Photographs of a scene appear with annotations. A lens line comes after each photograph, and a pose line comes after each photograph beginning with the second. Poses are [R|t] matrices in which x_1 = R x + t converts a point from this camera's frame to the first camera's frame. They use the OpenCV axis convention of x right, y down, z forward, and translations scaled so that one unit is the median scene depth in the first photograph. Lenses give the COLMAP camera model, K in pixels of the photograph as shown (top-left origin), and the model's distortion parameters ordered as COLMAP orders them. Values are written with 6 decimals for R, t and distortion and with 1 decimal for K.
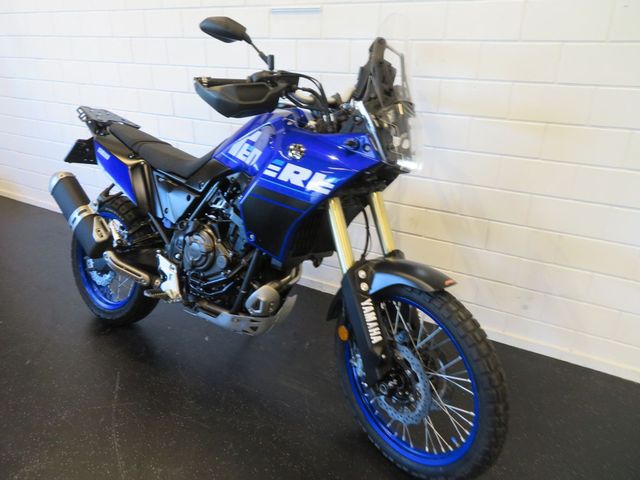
lens RADIAL K [[456.6, 0, 322.9], [0, 456.6, 241.8], [0, 0, 1]] dist [-0.012371, 0.011746]
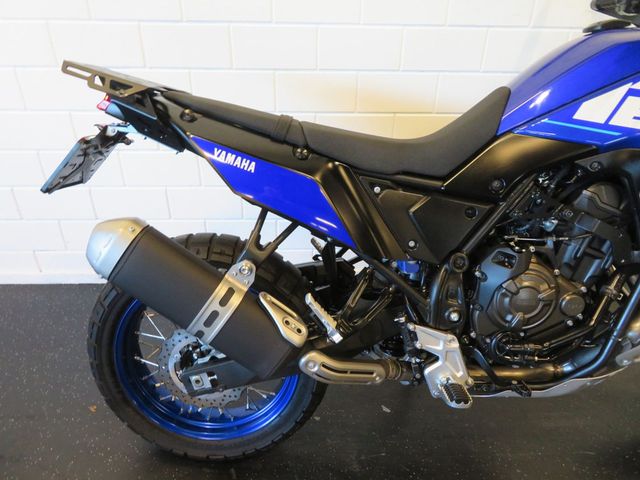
lens RADIAL K [[456.6, 0, 321.3], [0, 456.6, 240.4], [0, 0, 1]] dist [-0.012371, 0.011746]
pose [[0.845380, -0.272746, 0.459284, -0.794169], [0.207409, 0.959960, 0.188306, -0.229874], [-0.492253, -0.063930, 0.868101, 0.687034]]
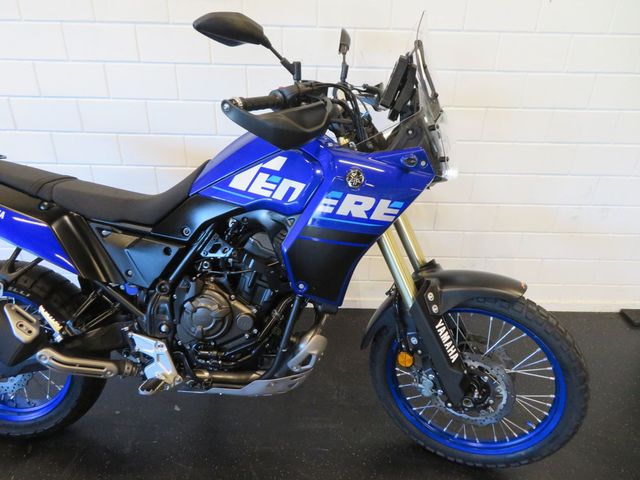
lens RADIAL K [[456.6, 0, 322.2], [0, 456.6, 240.2], [0, 0, 1]] dist [-0.012371, 0.011746]
pose [[0.871607, -0.215963, 0.440070, -0.448838], [0.183415, 0.976192, 0.115791, -0.173403], [-0.454600, -0.020208, 0.890467, 0.241463]]
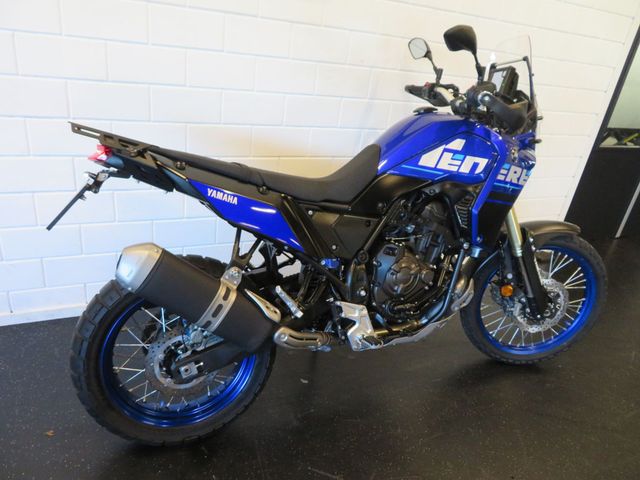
lens RADIAL K [[456.6, 0, 320.3], [0, 456.6, 239.3], [0, 0, 1]] dist [-0.012371, 0.011746]
pose [[0.570604, -0.295568, 0.766192, -1.139101], [0.215441, 0.954185, 0.207644, -0.299614], [-0.792462, 0.046587, 0.608139, 0.617736]]
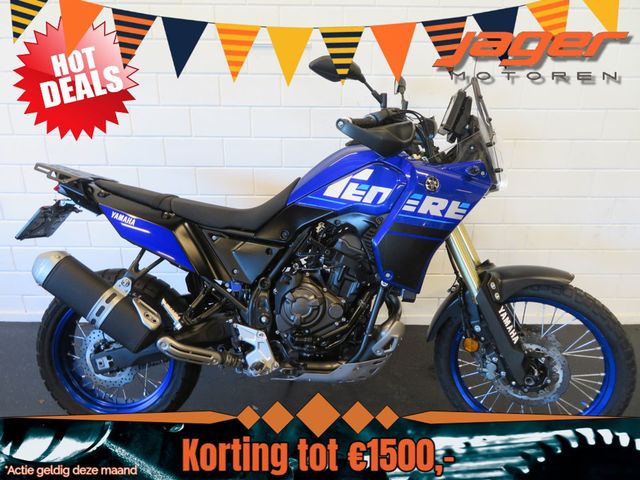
lens RADIAL K [[456.6, 0, 323.5], [0, 456.6, 241.0], [0, 0, 1]] dist [-0.012371, 0.011746]
pose [[0.865045, -0.177984, 0.469063, -0.692922], [0.202348, 0.979312, -0.001574, -0.105052], [-0.459079, 0.096276, 0.883164, 0.183856]]
